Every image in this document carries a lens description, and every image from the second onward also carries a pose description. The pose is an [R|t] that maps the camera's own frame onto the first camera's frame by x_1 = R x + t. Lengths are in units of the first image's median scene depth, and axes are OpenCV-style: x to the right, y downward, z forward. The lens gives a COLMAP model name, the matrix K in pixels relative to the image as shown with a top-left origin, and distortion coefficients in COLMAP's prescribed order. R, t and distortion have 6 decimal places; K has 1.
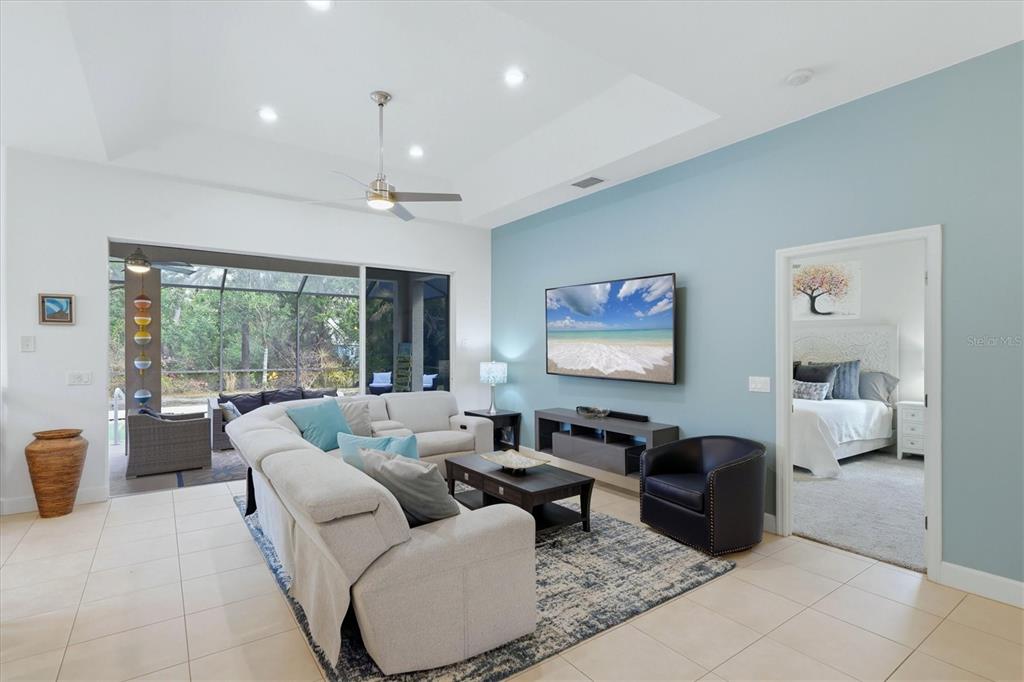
lens RADIAL K [[488.9, 0, 509.2], [0, 488.9, 348.0], [0, 0, 1]] dist [0.001355, 0.000249]
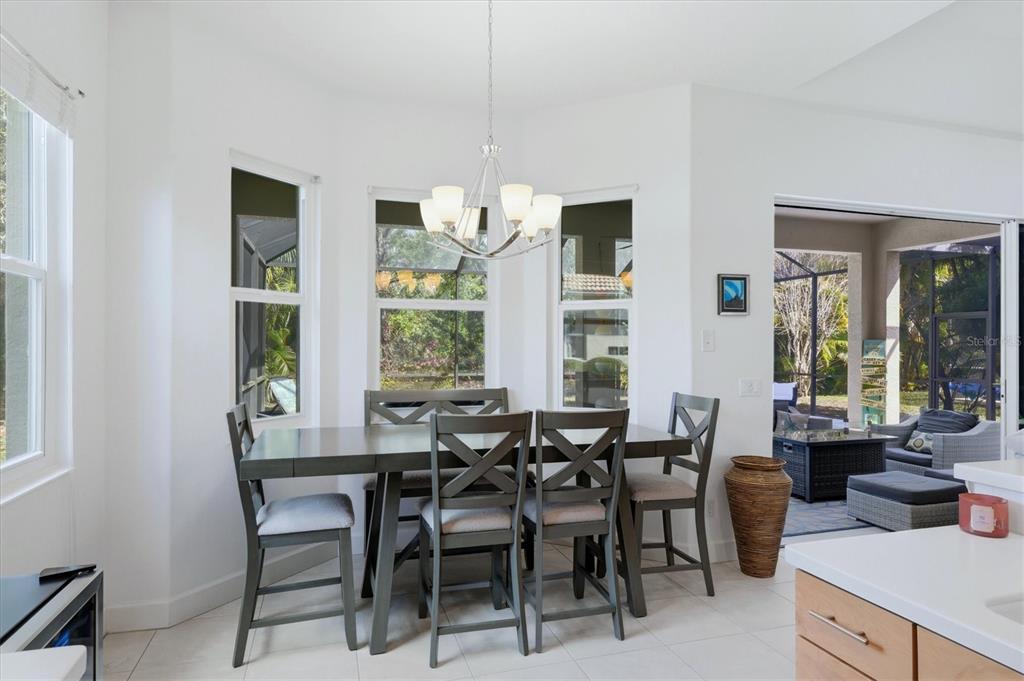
lens RADIAL K [[581.3, 0, 511.3], [0, 581.3, 343.2], [0, 0, 1]] dist [0.002526, 0.000088]
pose [[0.951019, 0.000405, -0.309132, -0.963365], [-0.002352, 0.999980, -0.005926, 0.001668], [0.309123, 0.006363, 0.951001, 0.050637]]
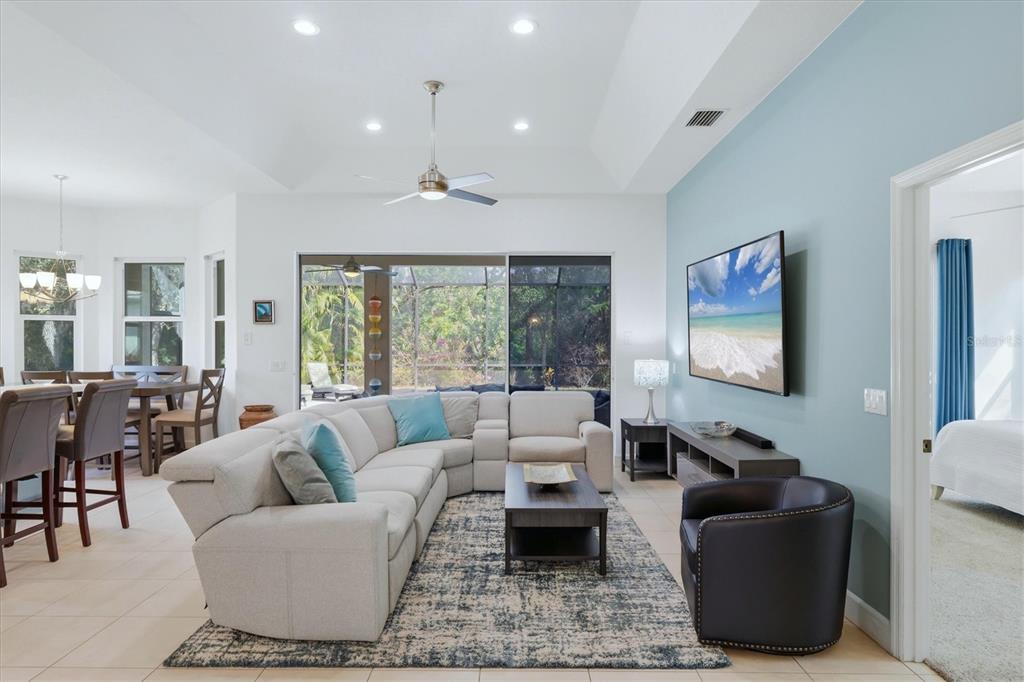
lens RADIAL K [[581.3, 0, 511.3], [0, 581.3, 343.7], [0, 0, 1]] dist [0.002526, 0.000088]
pose [[0.811903, 0.001702, -0.583791, 0.501434], [-0.001311, 0.999999, 0.001091, 0.002765], [0.583792, -0.000121, 0.811904, 0.132690]]
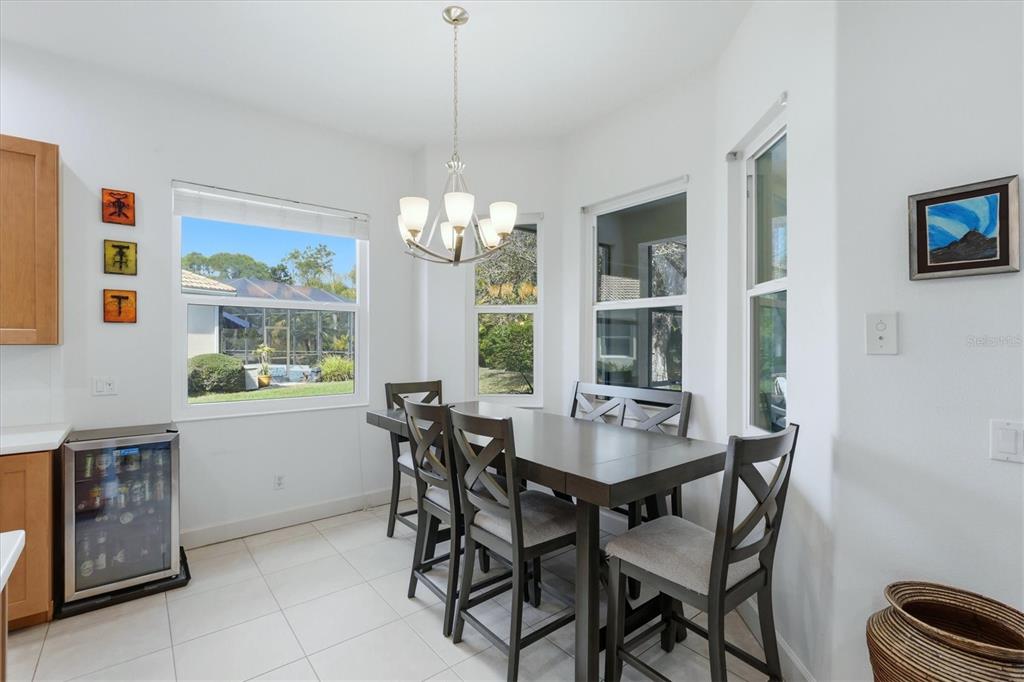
lens RADIAL K [[459.9, 0, 513.1], [0, 459.9, 343.4], [0, 0, 1]] dist [-0.000082, -0.000248]
pose [[0.060677, 0.000259, -0.998157, -0.619508], [-0.004264, 0.999991, 0.000000, 0.000276], [0.998148, 0.004256, 0.060678, 0.666207]]
